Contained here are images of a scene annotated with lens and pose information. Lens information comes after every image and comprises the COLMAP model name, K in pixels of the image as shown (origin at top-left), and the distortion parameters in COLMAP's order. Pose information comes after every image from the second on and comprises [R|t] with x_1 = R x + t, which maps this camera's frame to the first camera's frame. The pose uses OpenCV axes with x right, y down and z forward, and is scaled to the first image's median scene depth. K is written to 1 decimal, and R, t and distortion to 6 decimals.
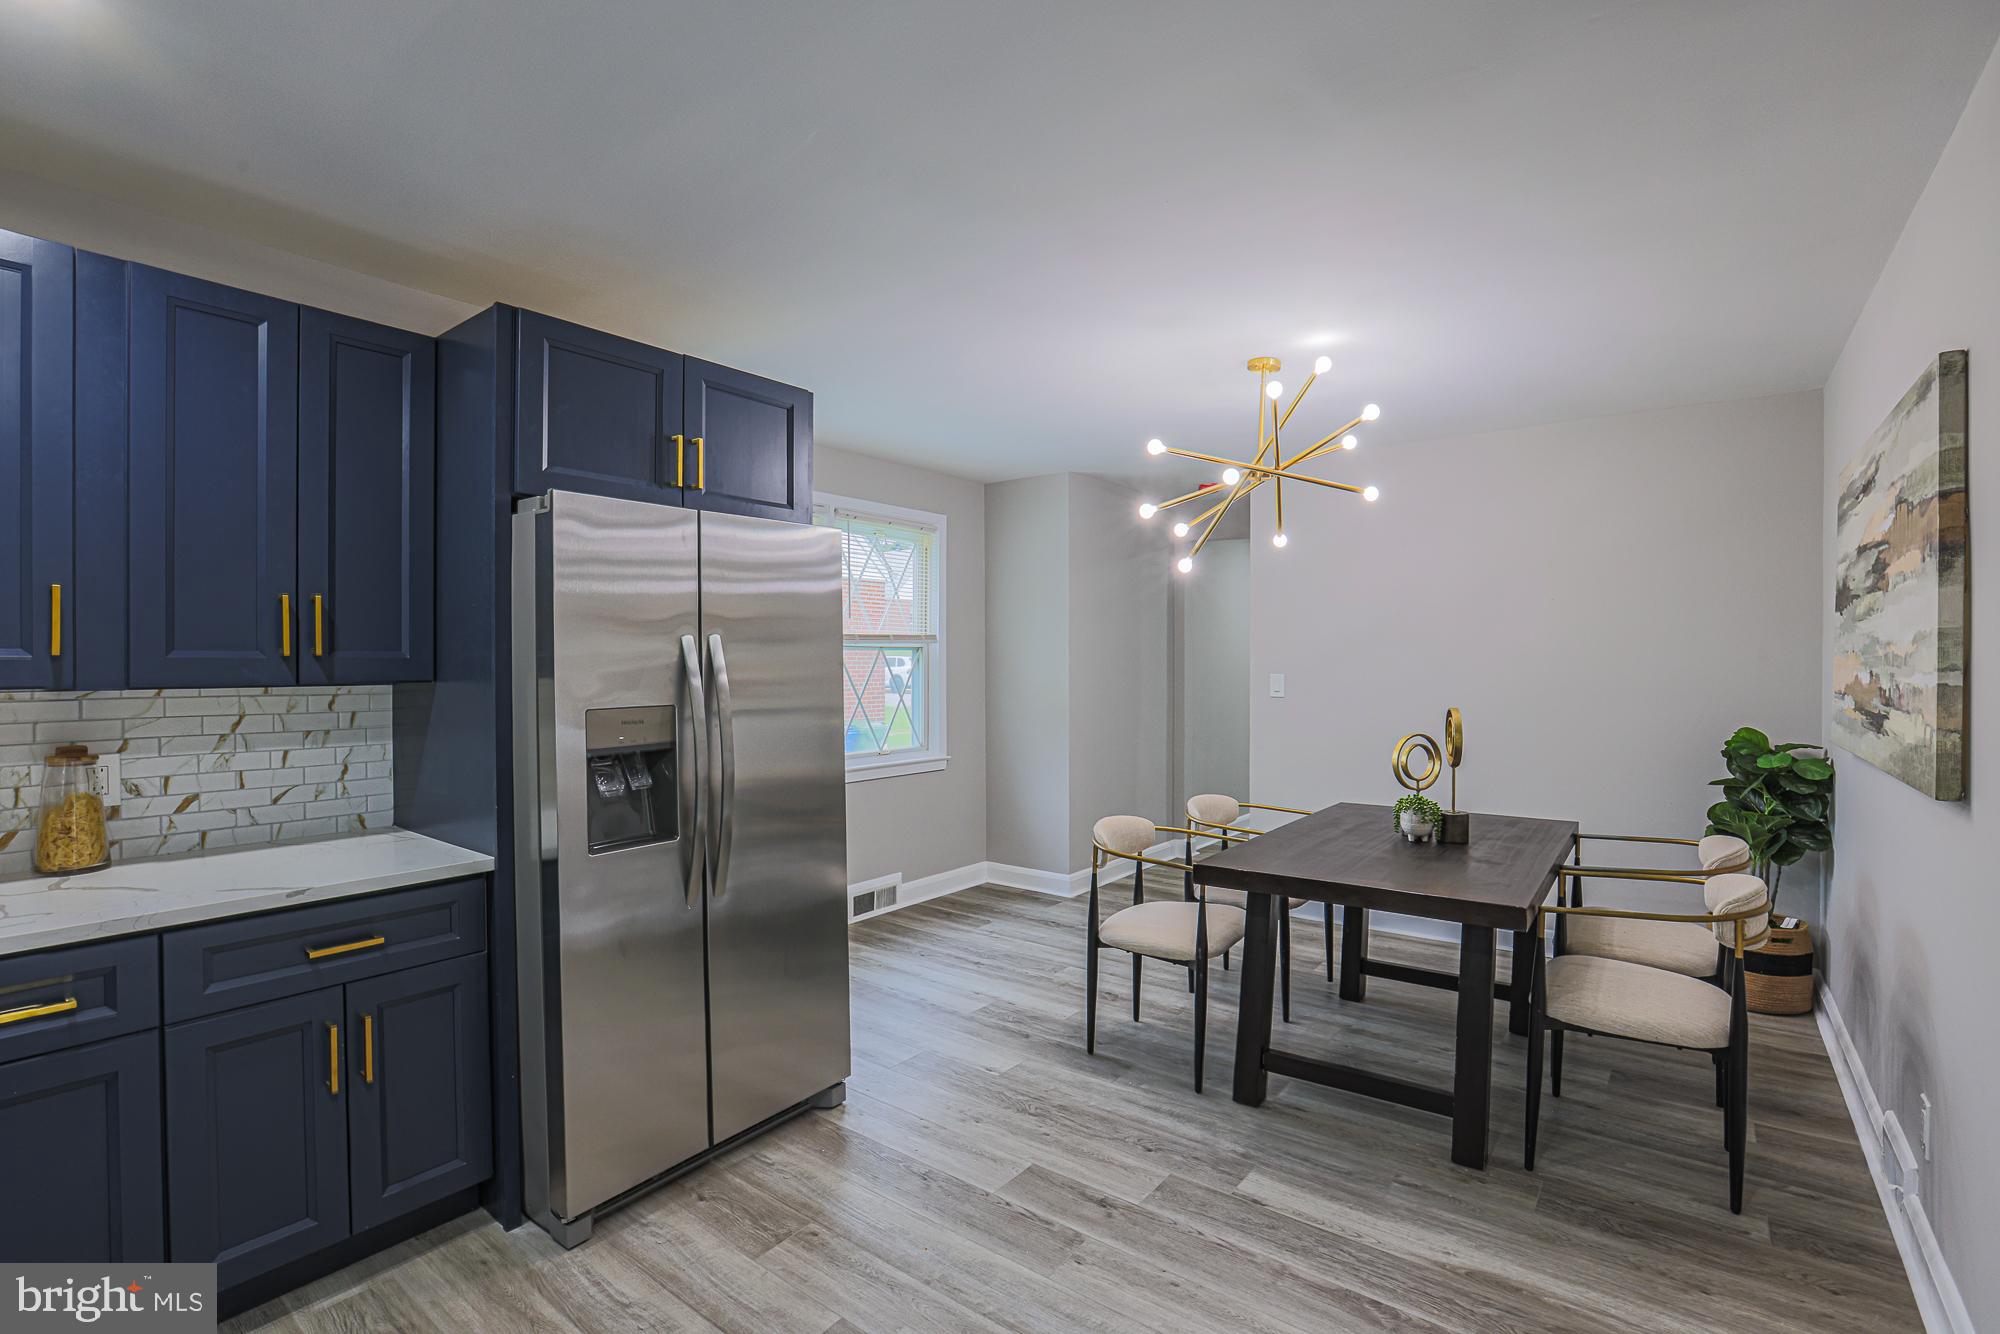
lens RADIAL K [[923.7, 0, 996.8], [0, 923.7, 661.6], [0, 0, 1]] dist [-0.055637, 0.023399]
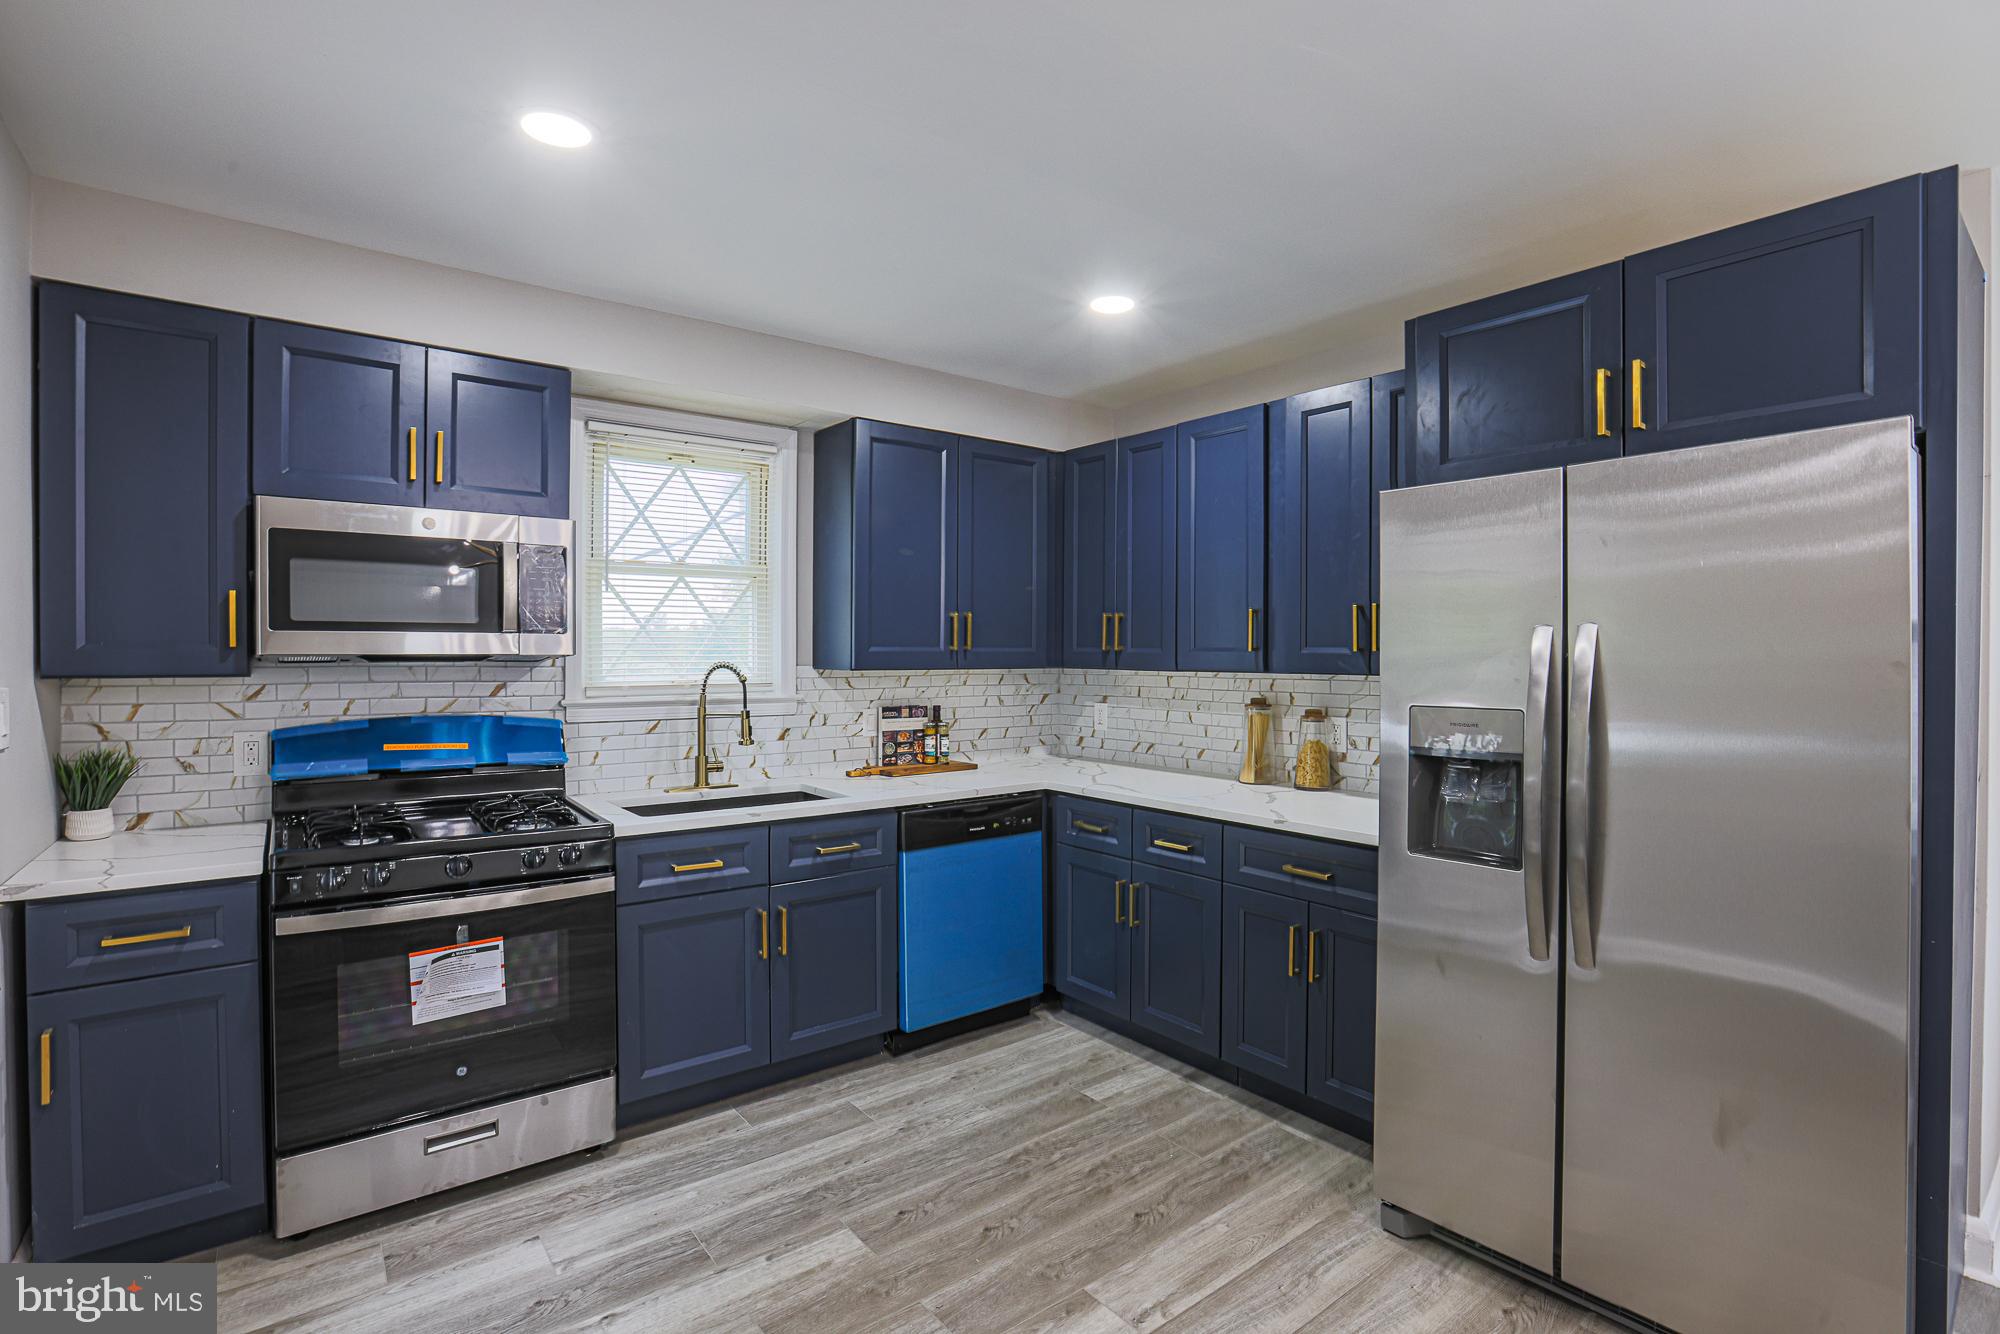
lens RADIAL K [[923.7, 0, 996.8], [0, 923.7, 661.6], [0, 0, 1]] dist [-0.055637, 0.023399]
pose [[-0.240675, 0.011535, -0.970537, 0.472589], [-0.006422, 0.999889, 0.013476, -0.004345], [0.970585, 0.009477, -0.240574, 0.616569]]
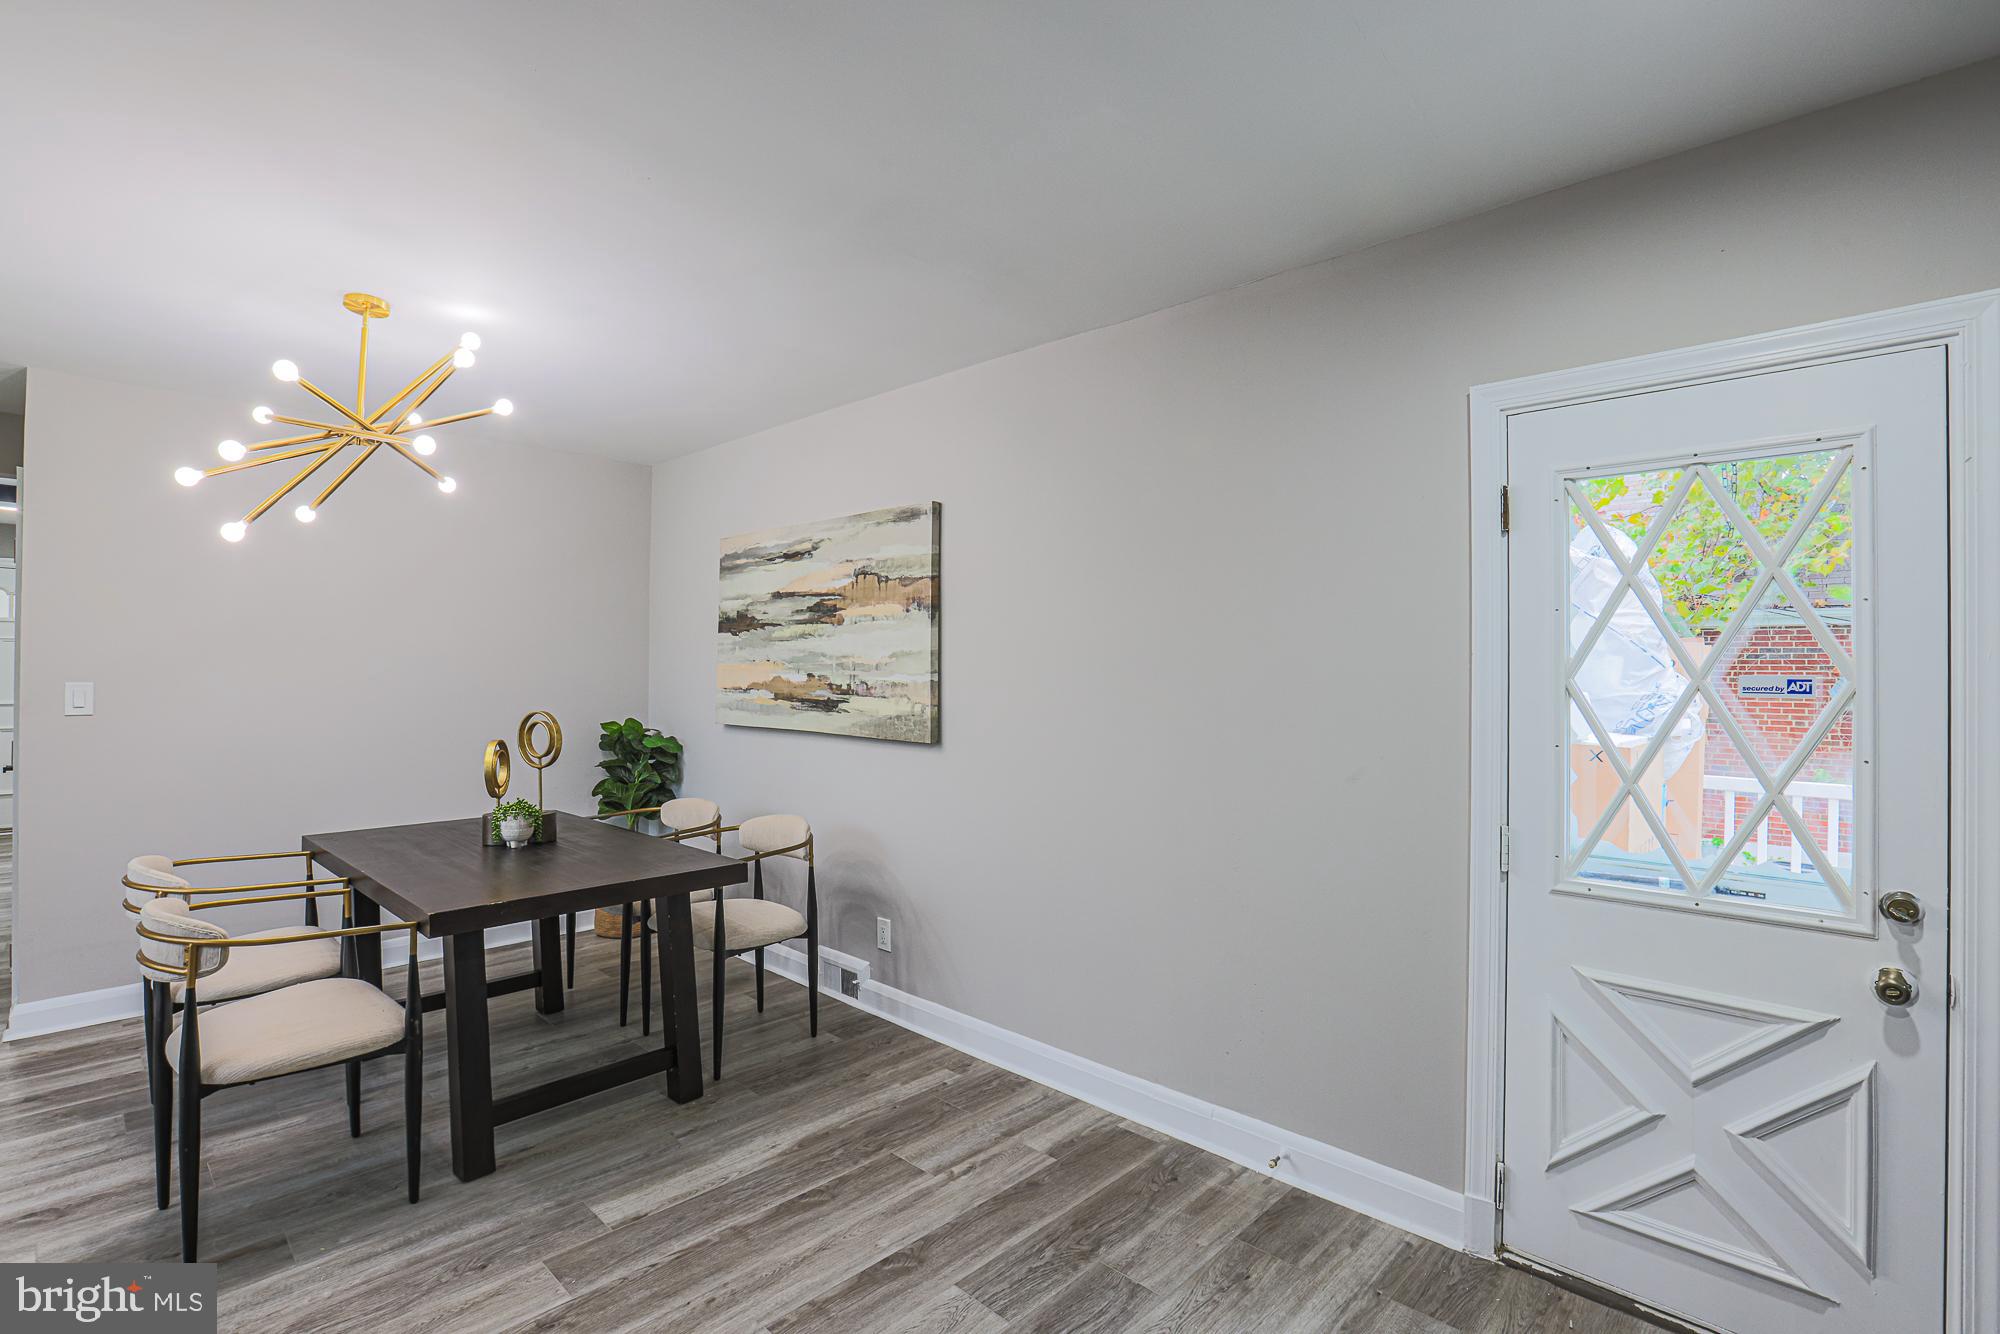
lens RADIAL K [[940.3, 0, 1000.0], [0, 940.3, 667.0], [0, 0, 1]] dist [-0.060112, 0.025418]
pose [[0.102833, 0.003789, 0.994691, -0.542277], [-0.003679, 0.999987, -0.003429, 0.002457], [-0.994692, -0.003307, 0.102845, 0.417864]]
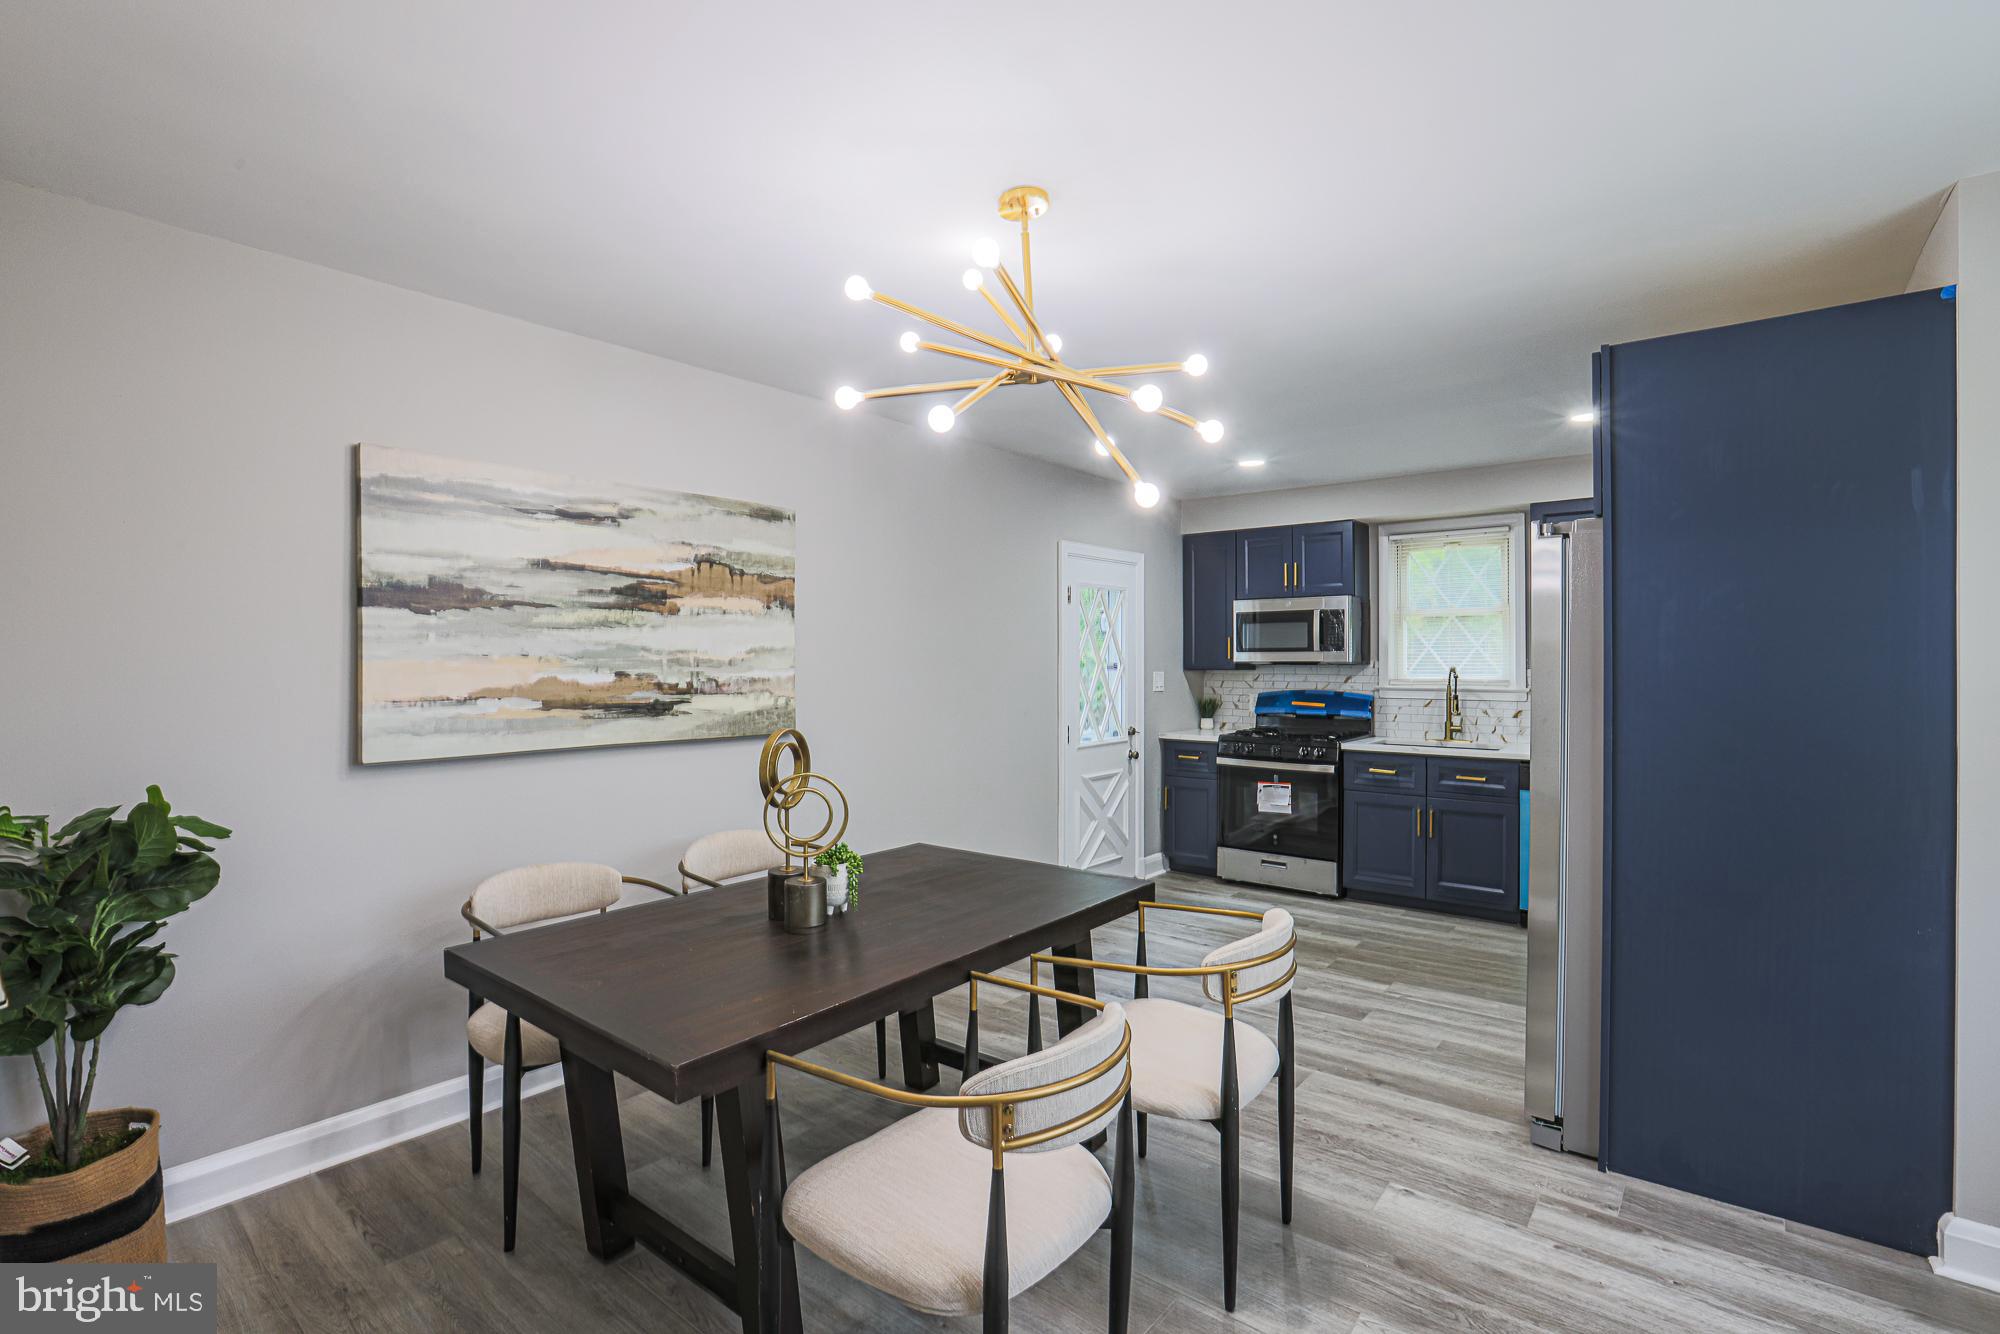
lens RADIAL K [[940.3, 0, 1000.0], [0, 940.3, 667.0], [0, 0, 1]] dist [-0.060112, 0.025418]
pose [[-0.999779, 0.003348, 0.020777, 0.352294], [0.003552, 0.999946, 0.009781, -0.006895], [-0.020743, 0.009853, -0.999736, 1.959476]]
